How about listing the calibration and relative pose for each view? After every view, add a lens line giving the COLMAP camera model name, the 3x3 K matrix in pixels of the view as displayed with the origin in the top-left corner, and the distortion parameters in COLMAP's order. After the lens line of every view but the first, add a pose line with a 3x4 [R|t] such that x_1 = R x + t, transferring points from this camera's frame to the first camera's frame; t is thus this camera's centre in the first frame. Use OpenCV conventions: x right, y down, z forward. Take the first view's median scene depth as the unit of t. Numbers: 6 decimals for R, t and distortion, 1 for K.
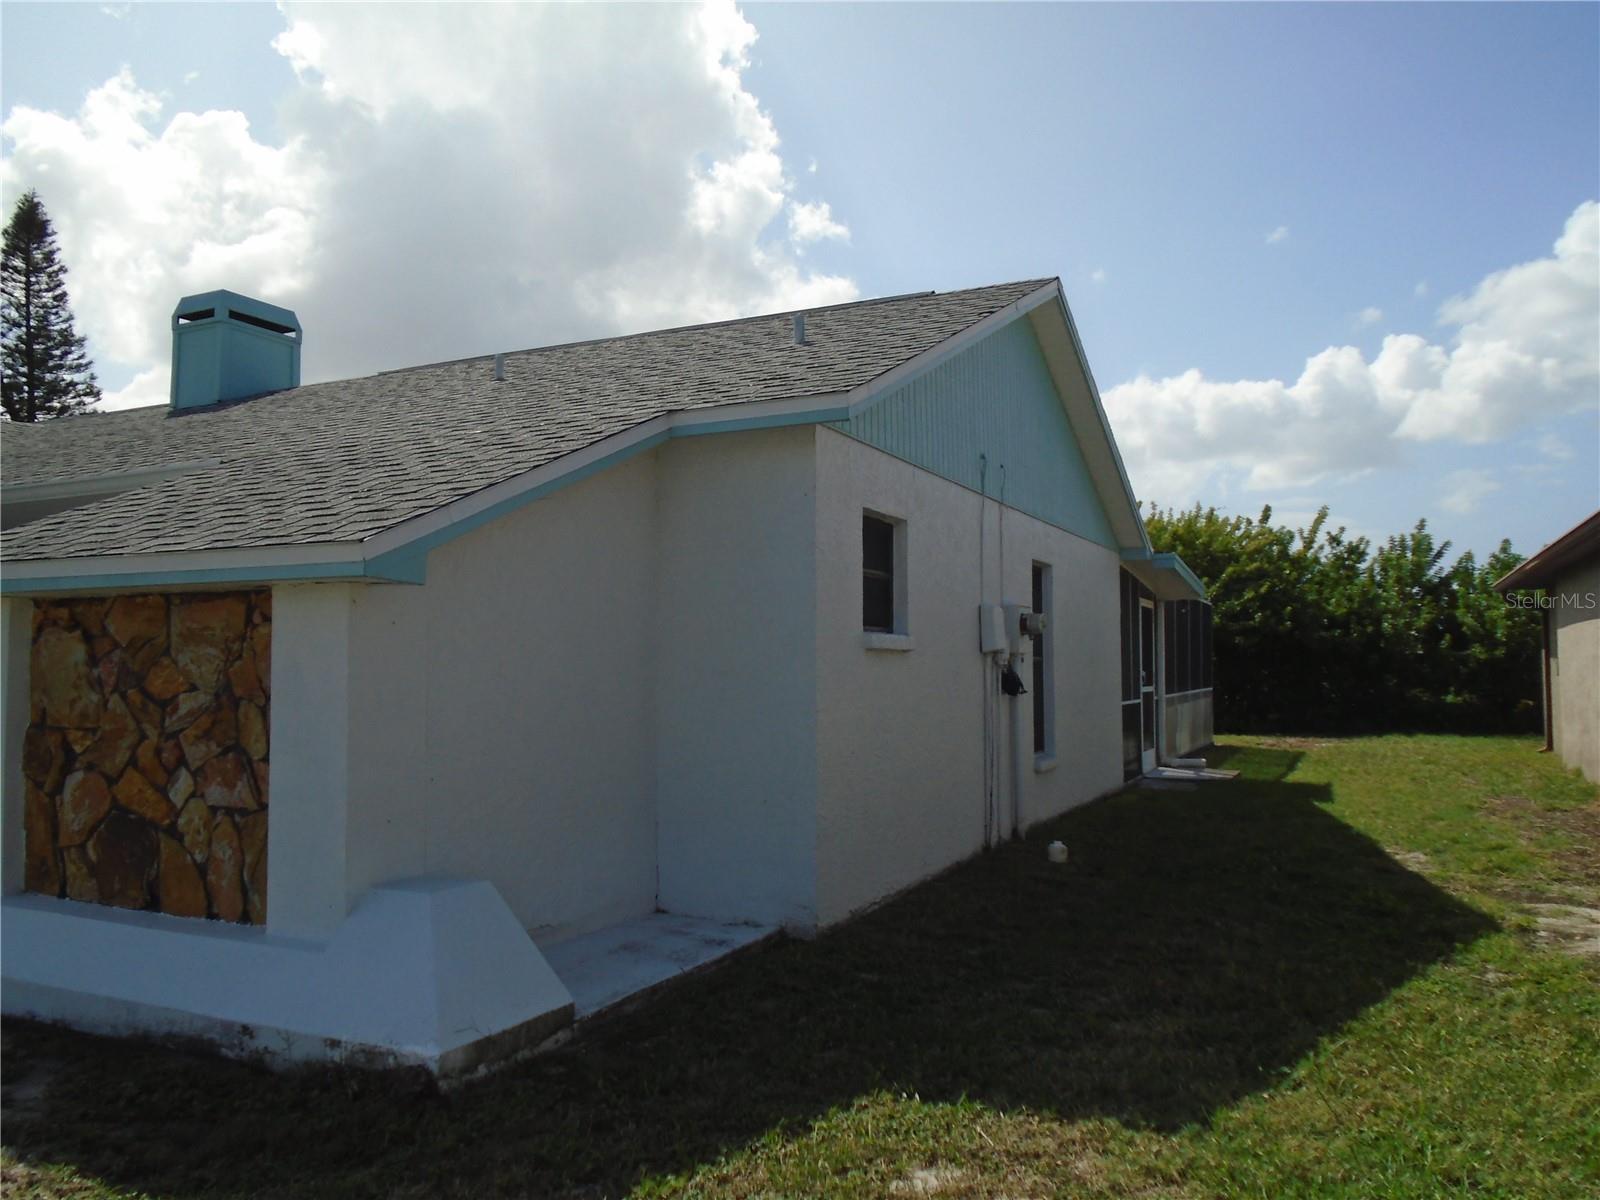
lens RADIAL K [[1201.6, 0, 796.5], [0, 1201.6, 602.5], [0, 0, 1]] dist [-0.025547, 0.008645]
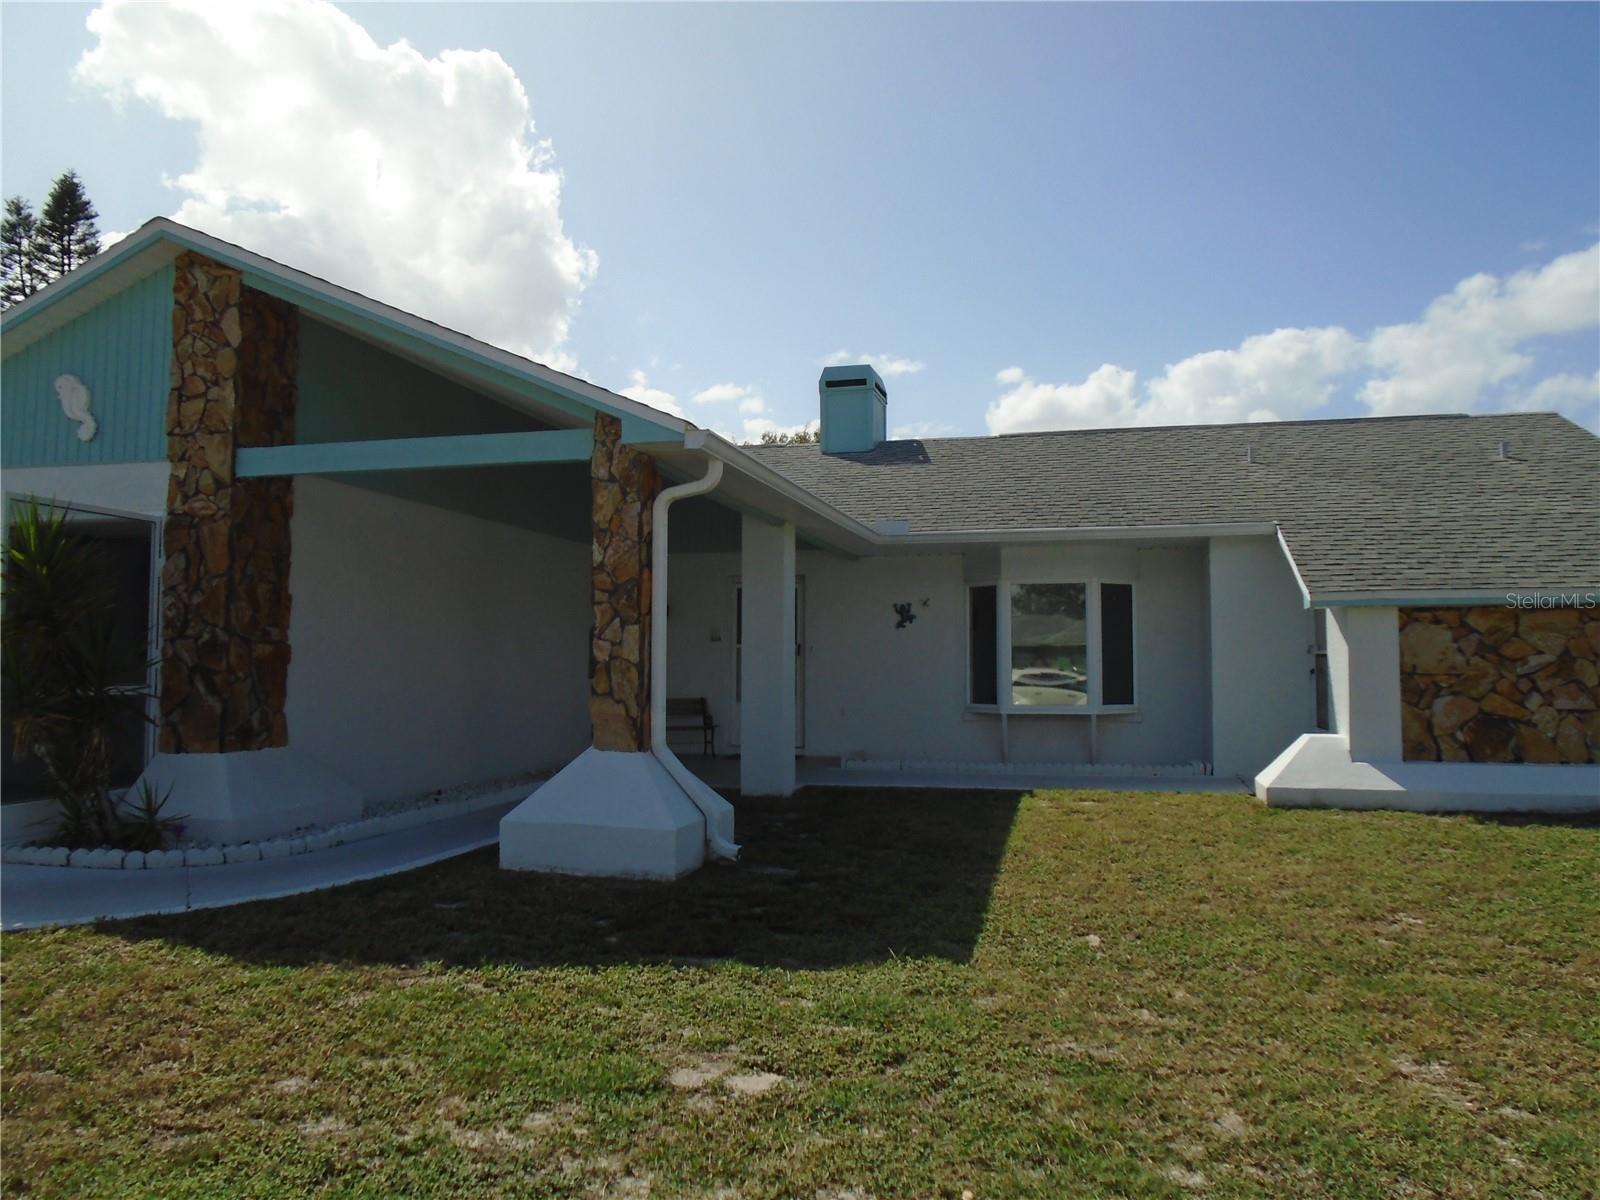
lens RADIAL K [[1201.6, 0, 802.7], [0, 1201.6, 595.4], [0, 0, 1]] dist [-0.025547, 0.008645]
pose [[0.977181, 0.014096, 0.211940, -2.118574], [-0.013480, 0.999900, -0.004353, -0.000842], [-0.211980, 0.001397, 0.977273, -0.711095]]
